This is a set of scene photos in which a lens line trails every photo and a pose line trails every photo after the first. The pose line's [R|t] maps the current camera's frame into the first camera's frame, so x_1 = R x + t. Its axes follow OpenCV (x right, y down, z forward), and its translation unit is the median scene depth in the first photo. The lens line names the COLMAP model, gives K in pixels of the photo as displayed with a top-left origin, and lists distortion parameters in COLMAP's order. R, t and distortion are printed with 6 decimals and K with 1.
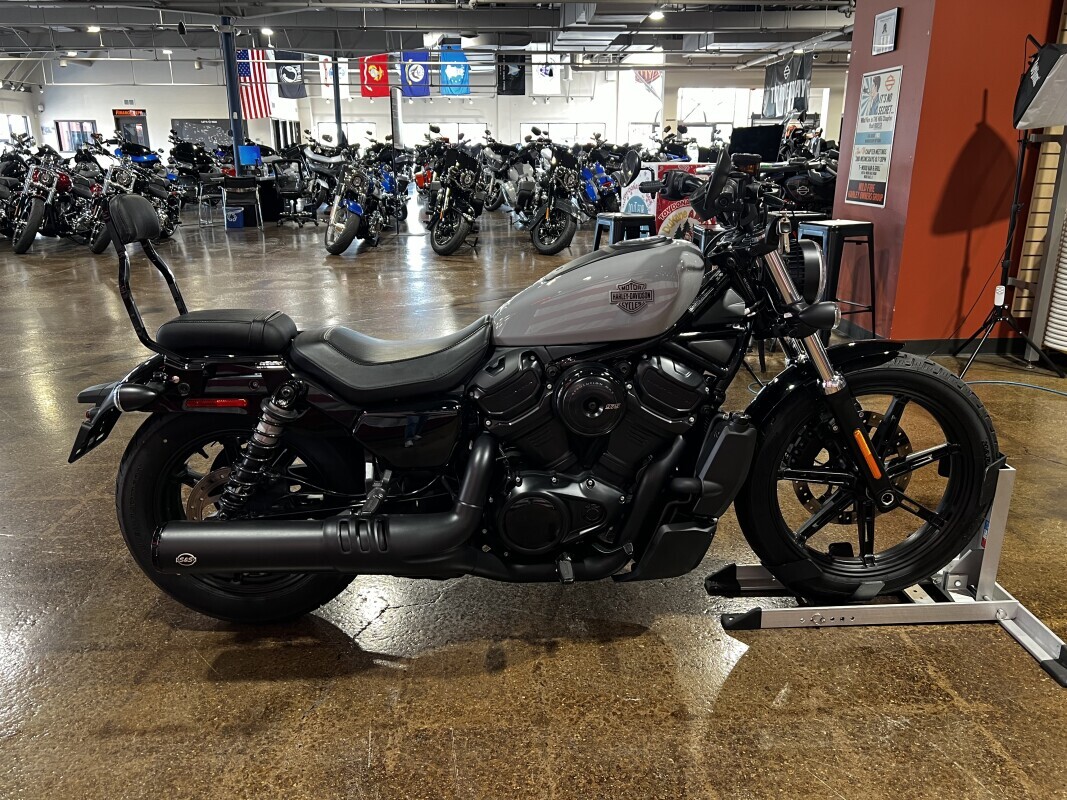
lens RADIAL K [[808.3, 0, 529.4], [0, 808.3, 394.8], [0, 0, 1]] dist [0.039351, -0.043831]
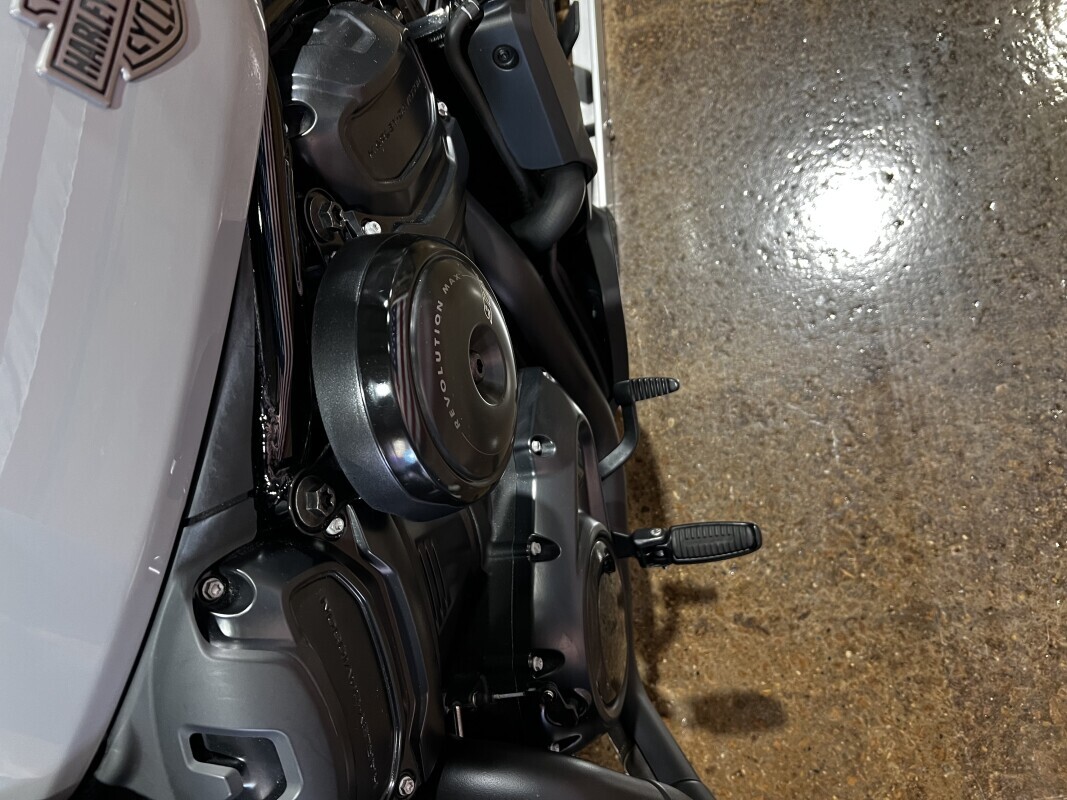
lens RADIAL K [[808.3, 0, 535.1], [0, 808.3, 402.1], [0, 0, 1]] dist [0.039351, -0.043831]
pose [[0.014293, -0.953830, 0.300008, -0.010414], [0.634076, 0.240642, 0.734874, -0.137458], [-0.773139, 0.179724, 0.608240, 0.676876]]
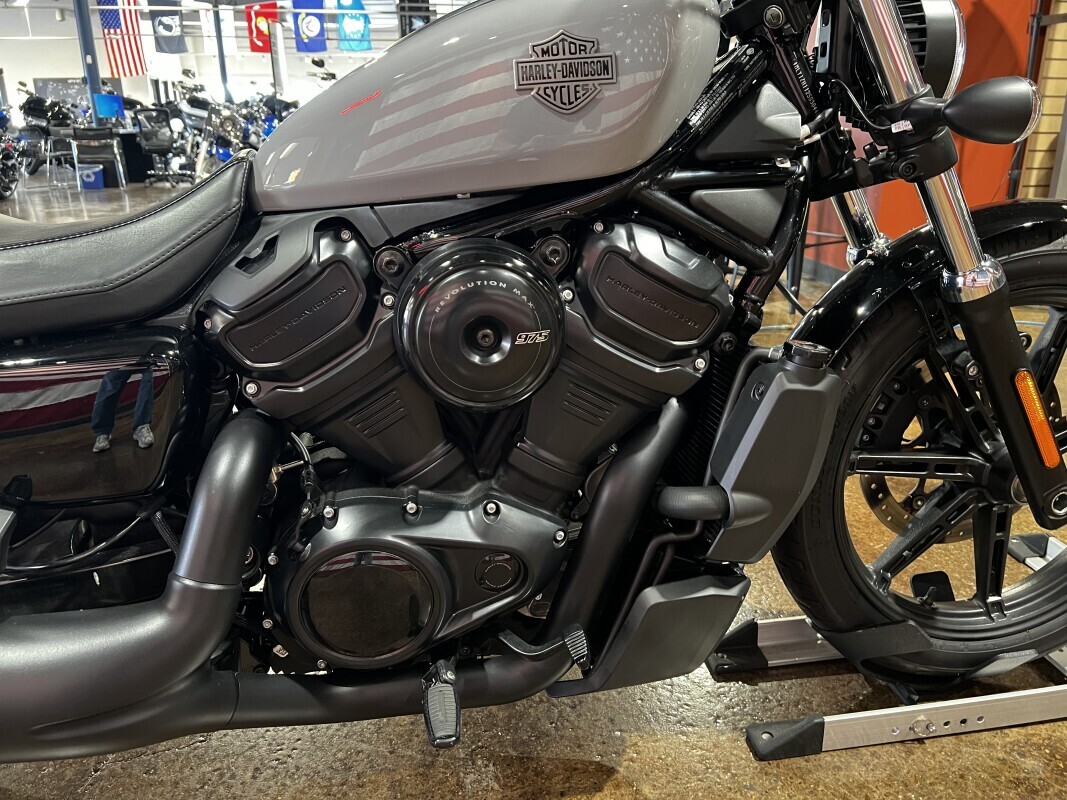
lens RADIAL K [[808.3, 0, 541.7], [0, 808.3, 401.7], [0, 0, 1]] dist [0.039351, -0.043831]
pose [[0.993461, -0.042166, 0.106104, 0.050167], [0.038271, 0.998526, 0.038483, 0.026914], [-0.107570, -0.034171, 0.993610, 0.466335]]
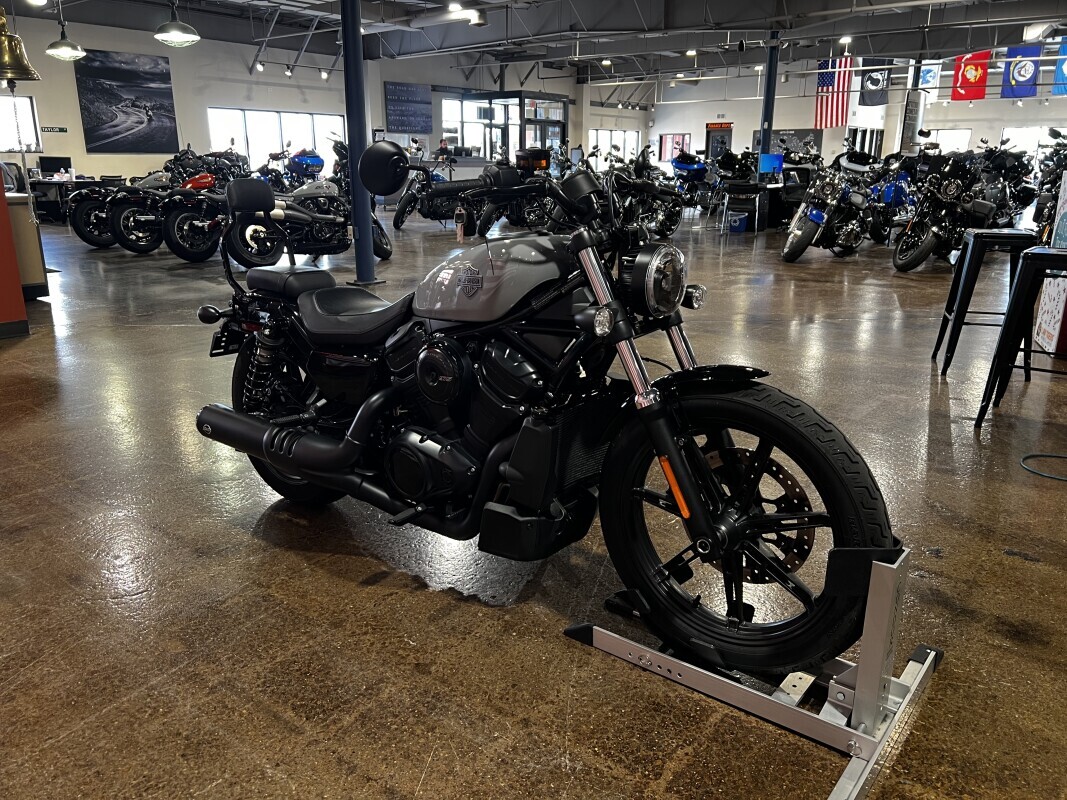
lens RADIAL K [[808.3, 0, 528.5], [0, 808.3, 391.0], [0, 0, 1]] dist [0.039351, -0.043831]
pose [[0.758642, 0.180920, -0.625883, 0.727536], [-0.190718, 0.980257, 0.052186, -0.039774], [0.622968, 0.079777, 0.778169, 0.177171]]
